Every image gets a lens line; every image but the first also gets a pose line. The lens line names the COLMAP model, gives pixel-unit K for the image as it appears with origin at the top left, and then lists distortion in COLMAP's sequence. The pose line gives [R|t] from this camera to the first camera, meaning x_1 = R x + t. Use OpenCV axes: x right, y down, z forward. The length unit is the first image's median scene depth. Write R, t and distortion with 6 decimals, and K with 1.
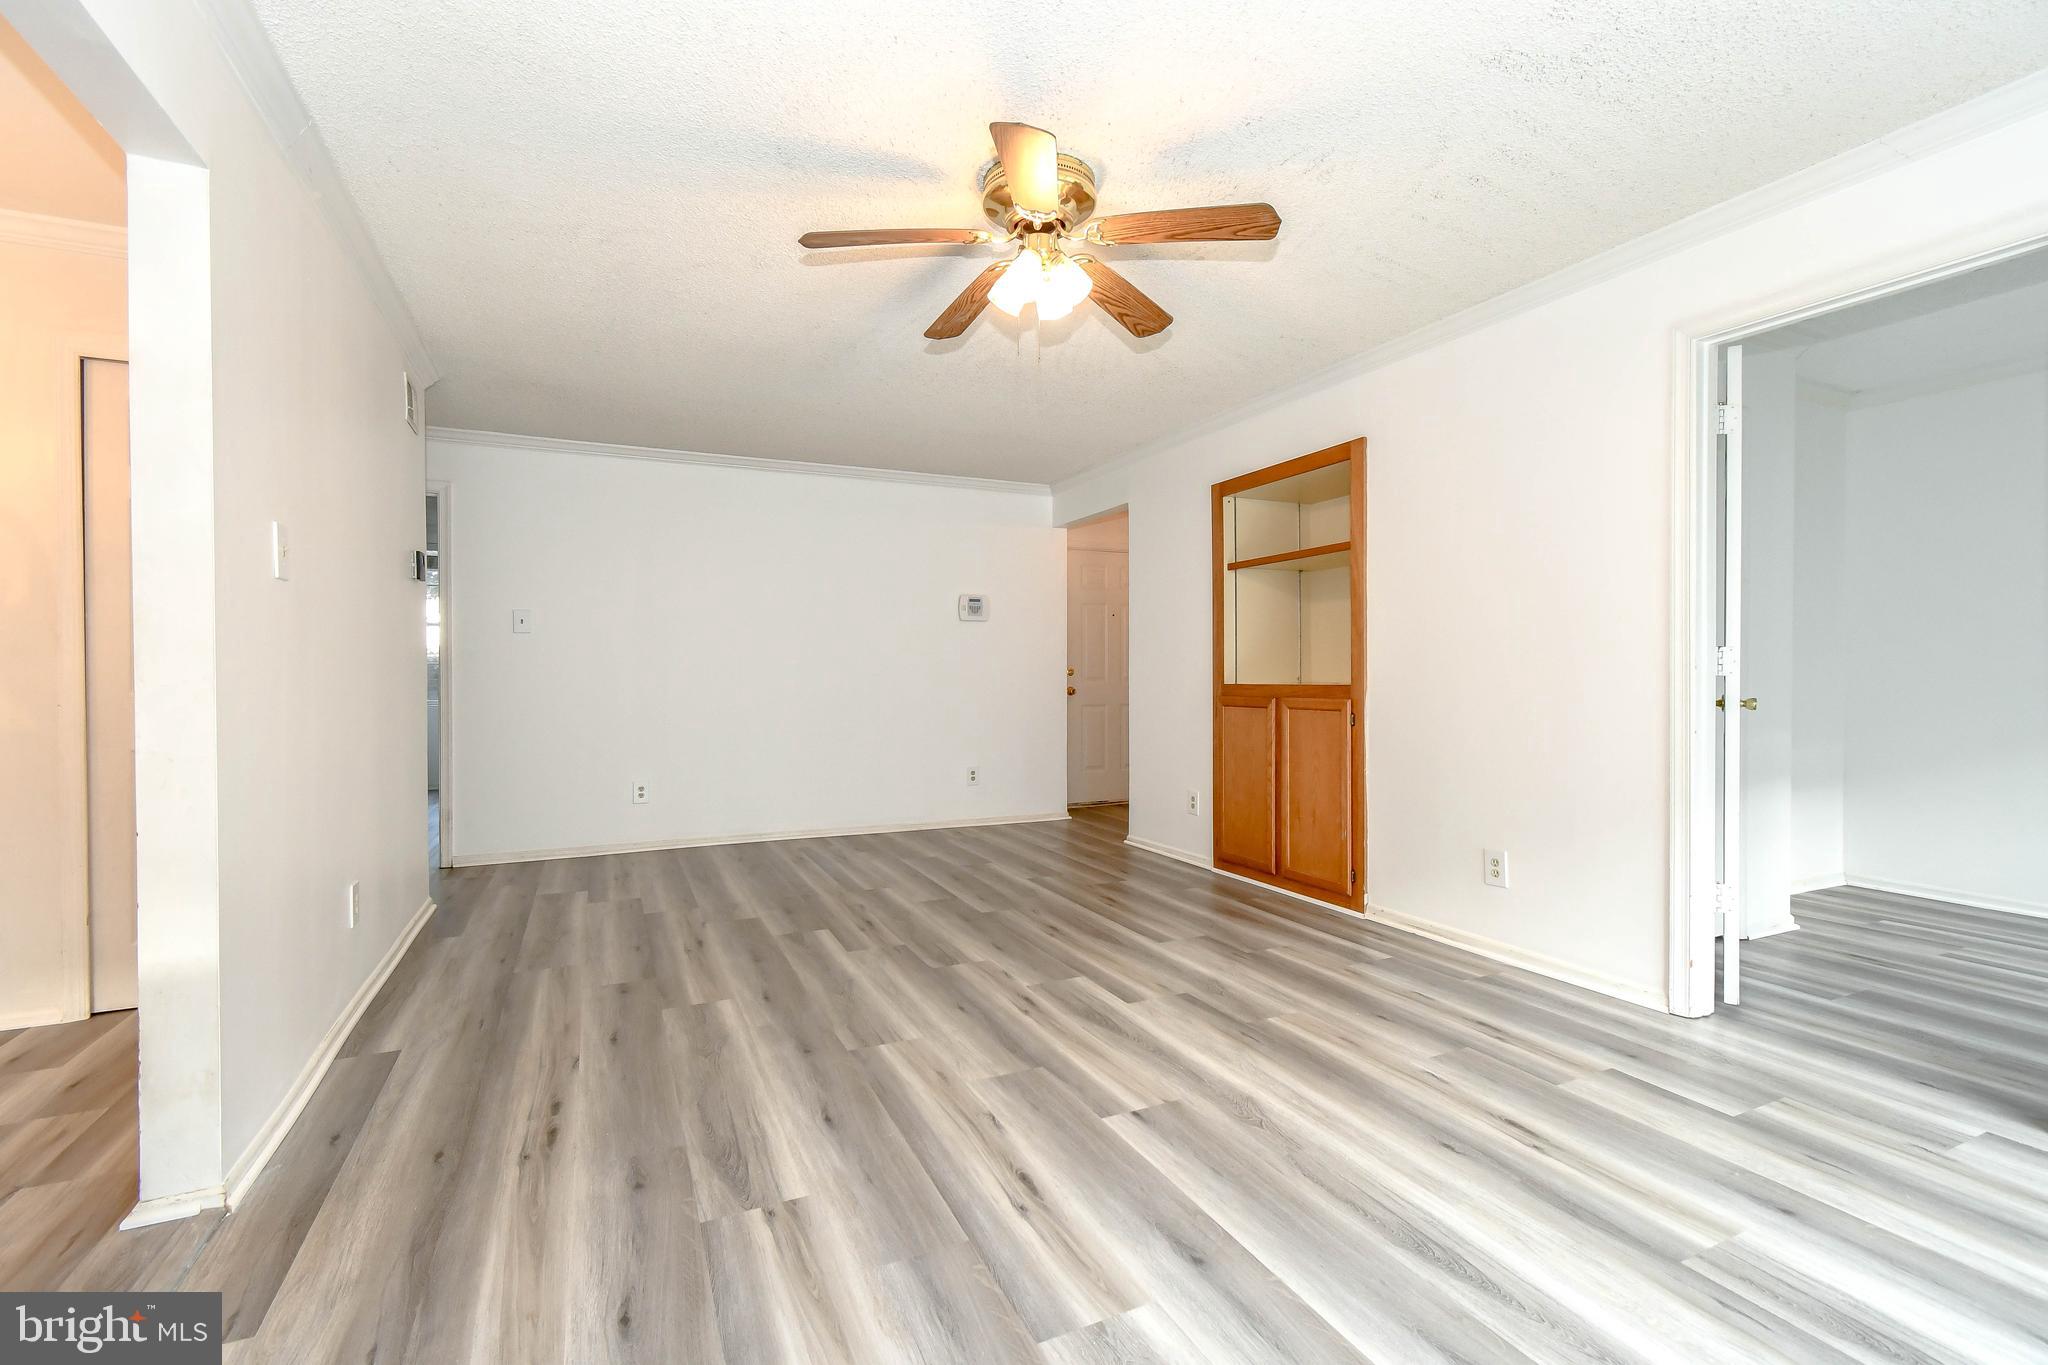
lens RADIAL K [[897.2, 0, 1024.0], [0, 897.2, 682.5], [0, 0, 1]] dist [-0.000323, -0.000041]
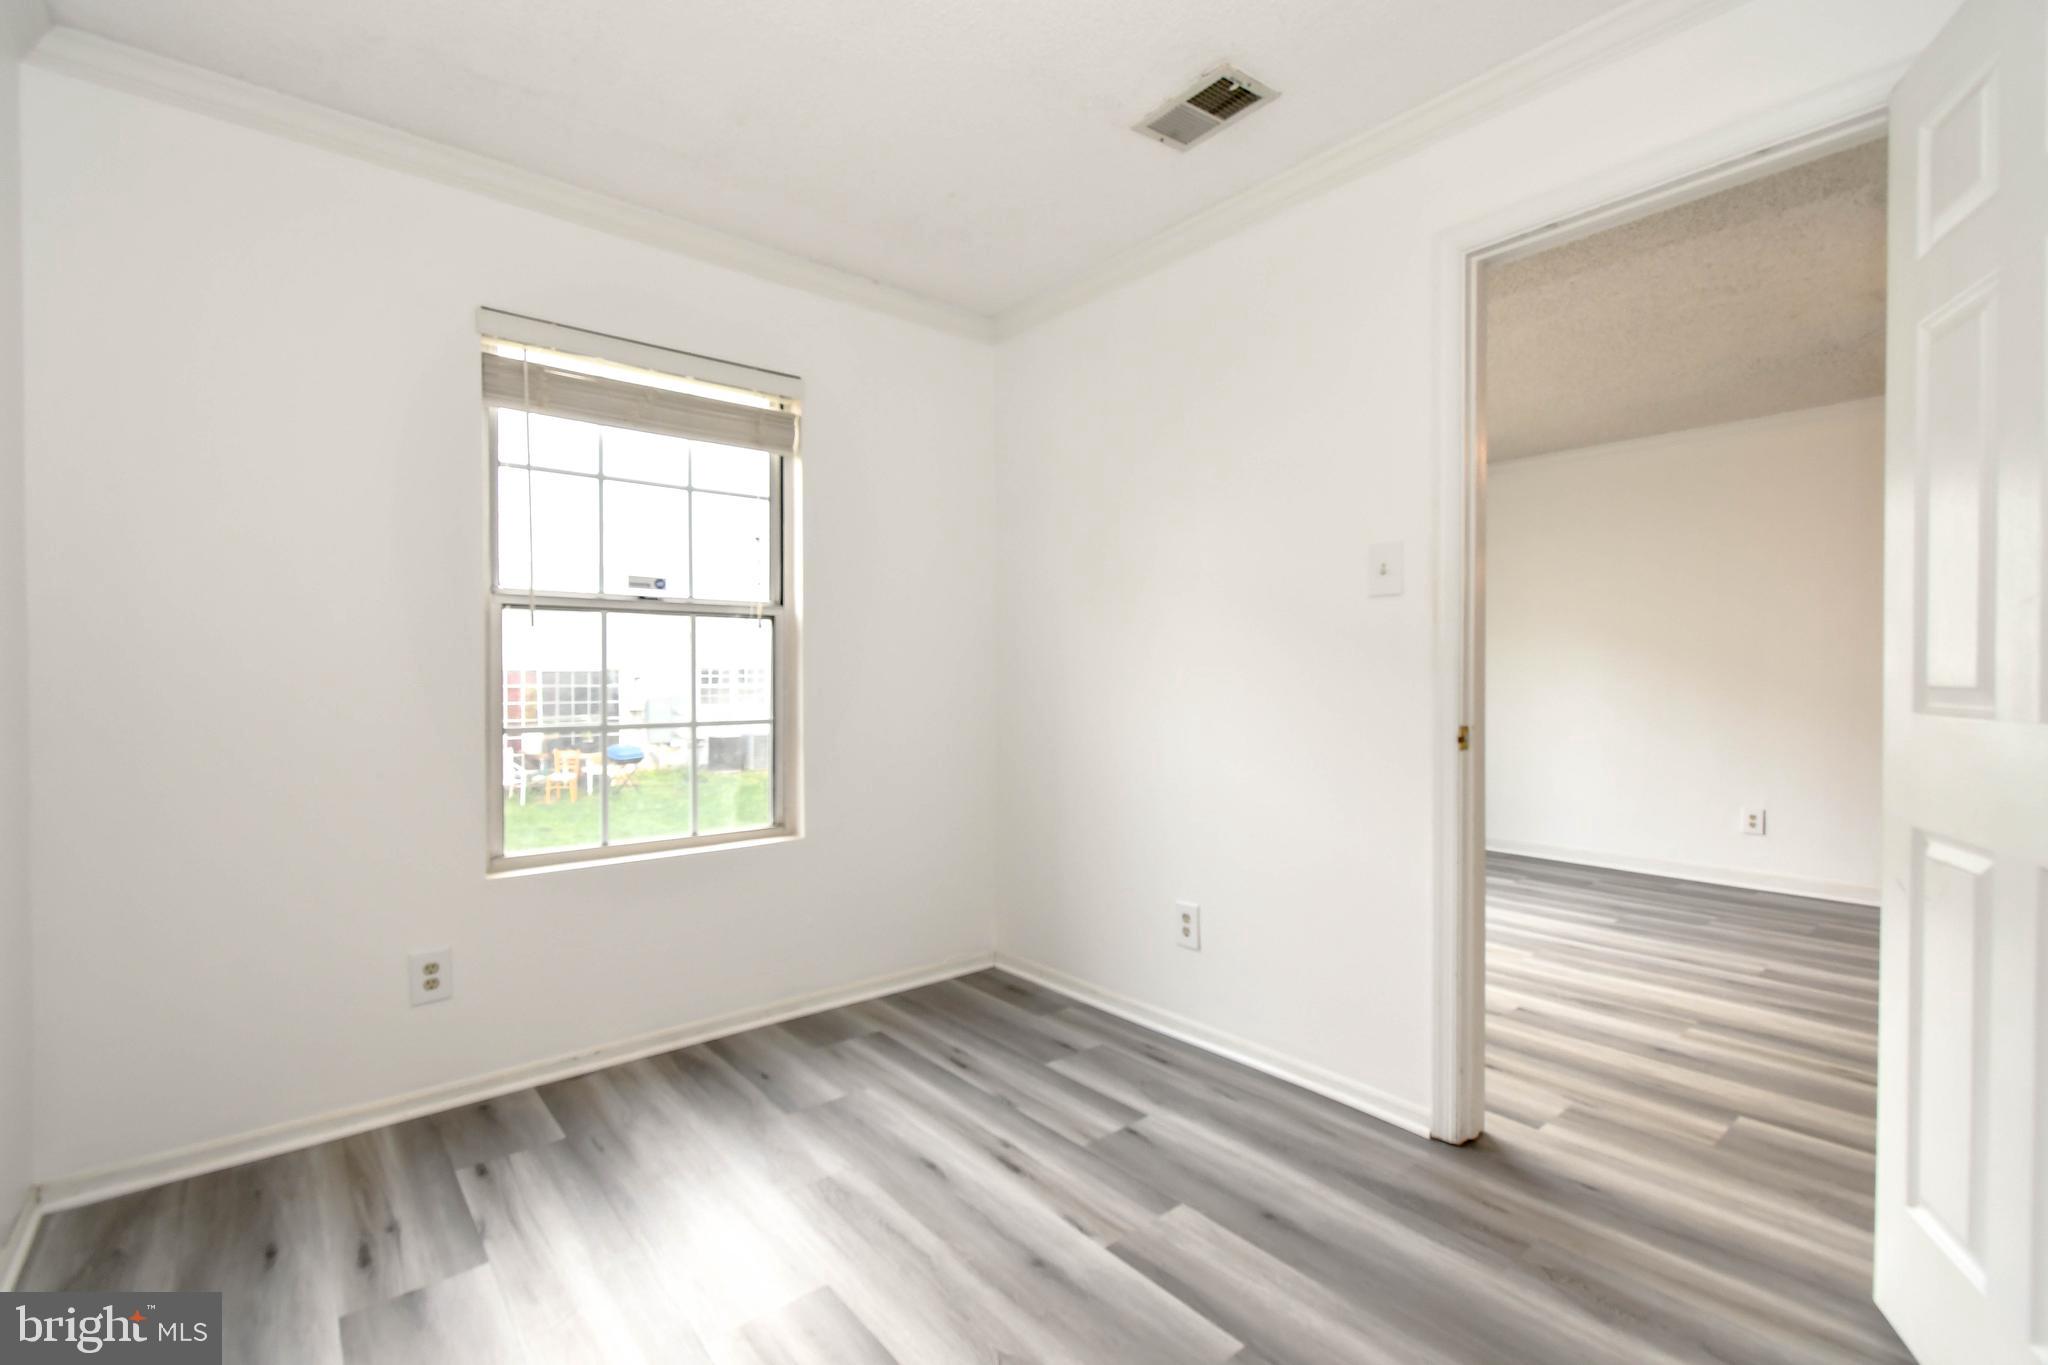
lens RADIAL K [[897.2, 0, 1024.0], [0, 897.2, 682.5], [0, 0, 1]] dist [-0.000323, -0.000041]
pose [[-0.970353, 0.018579, -0.240975, 1.277415], [0.014391, 0.999713, 0.019128, -0.035810], [0.241261, 0.015092, -0.970343, 1.252774]]
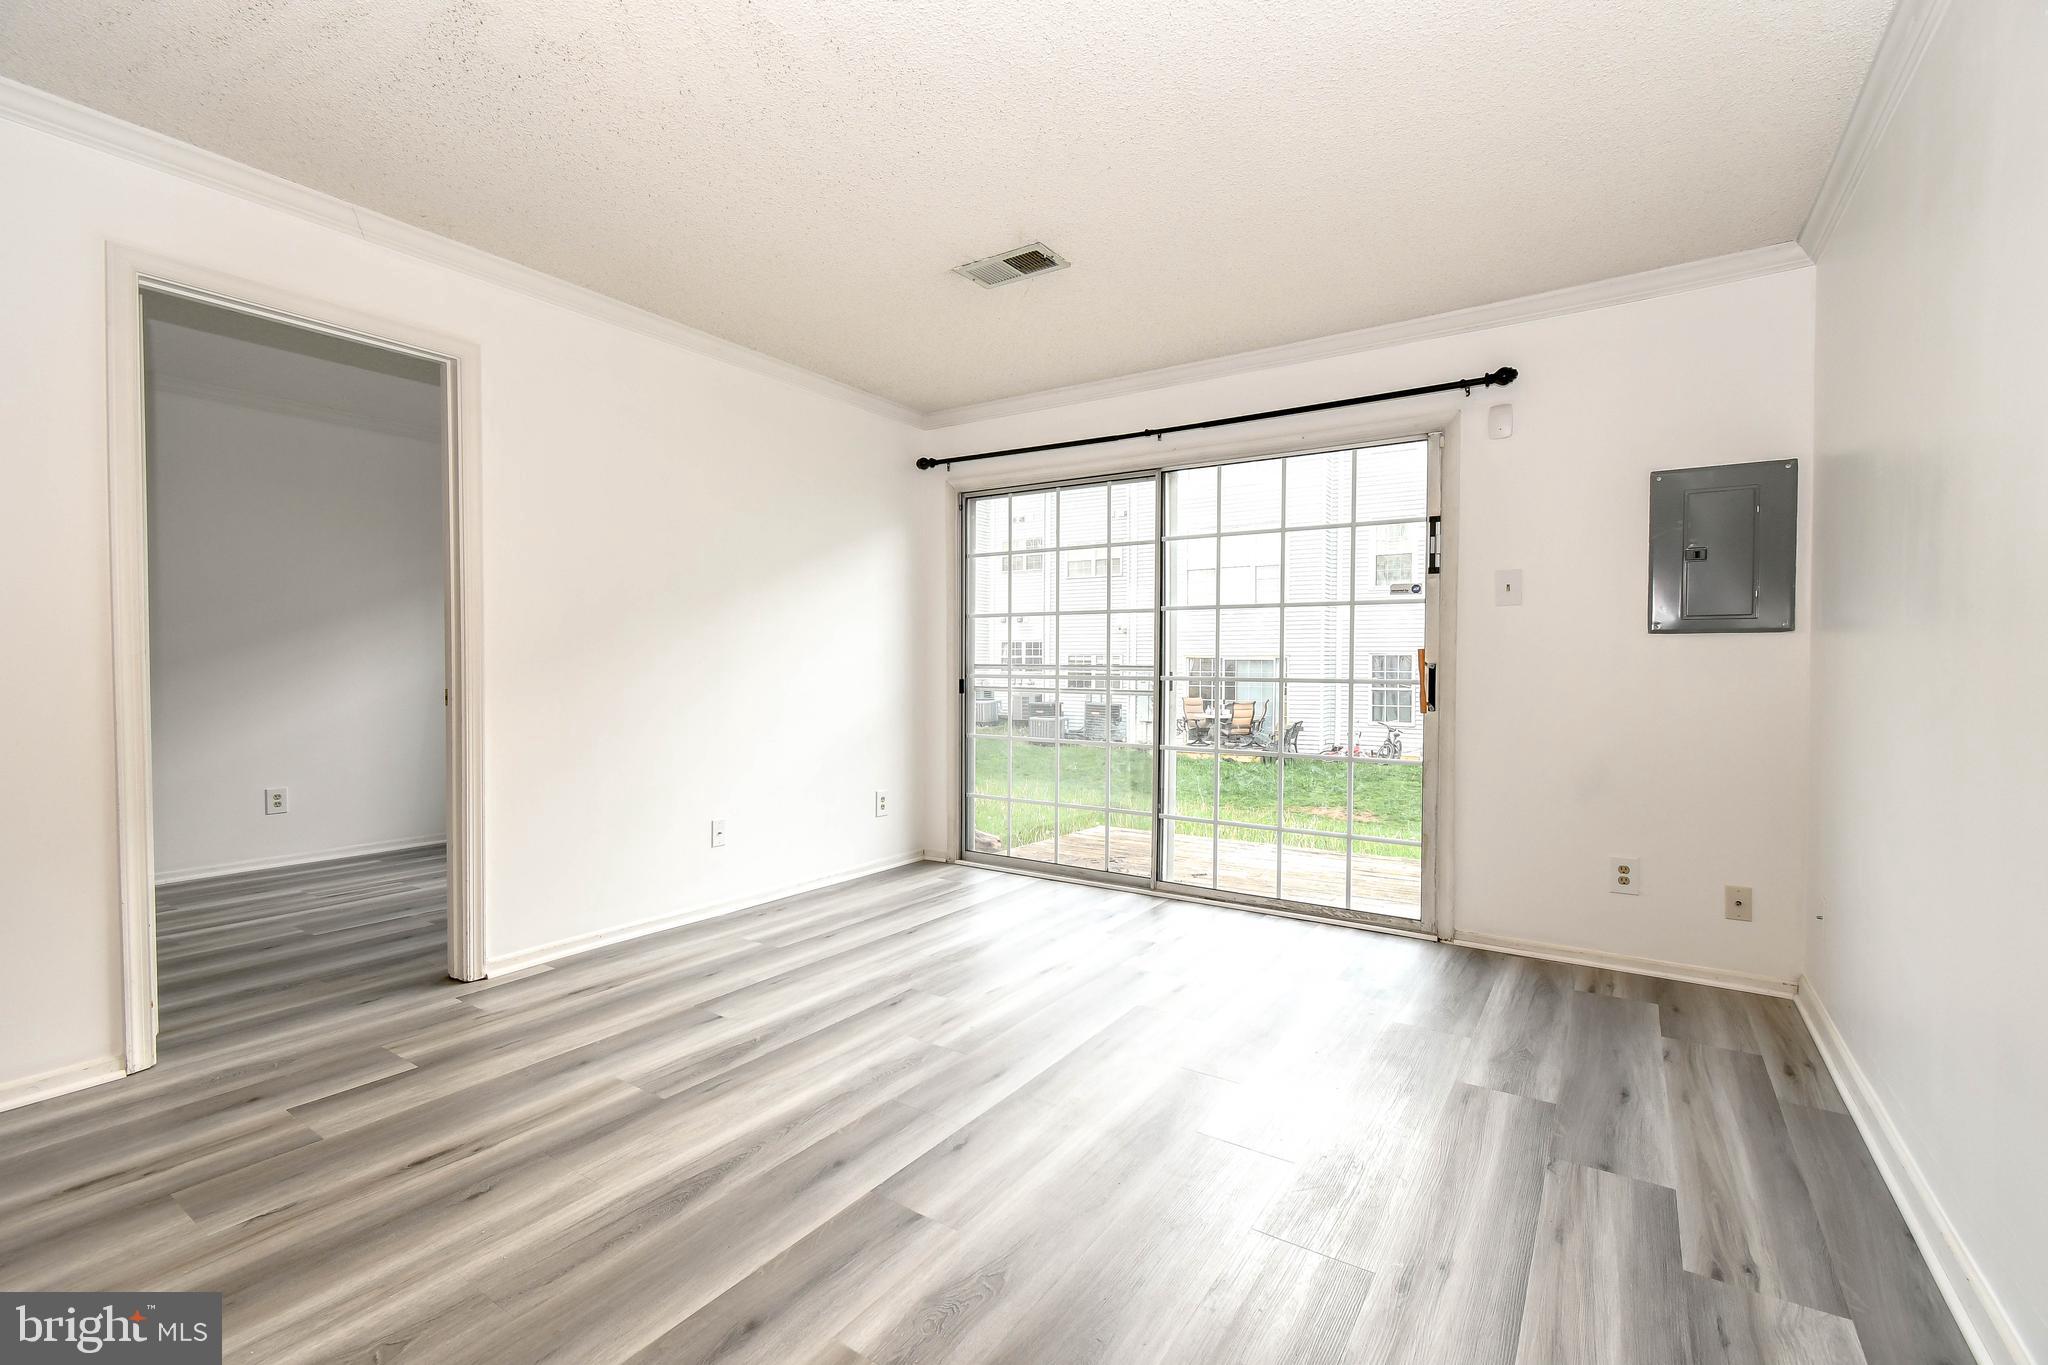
lens RADIAL K [[924.2, 0, 1024.0], [0, 924.2, 682.5], [0, 0, 1]] dist [-0.002032, -0.000553]
pose [[-0.522594, -0.016821, 0.852416, -0.378387], [0.011119, 0.999586, 0.026542, -0.003938], [-0.852509, 0.023348, -0.522191, 0.658400]]
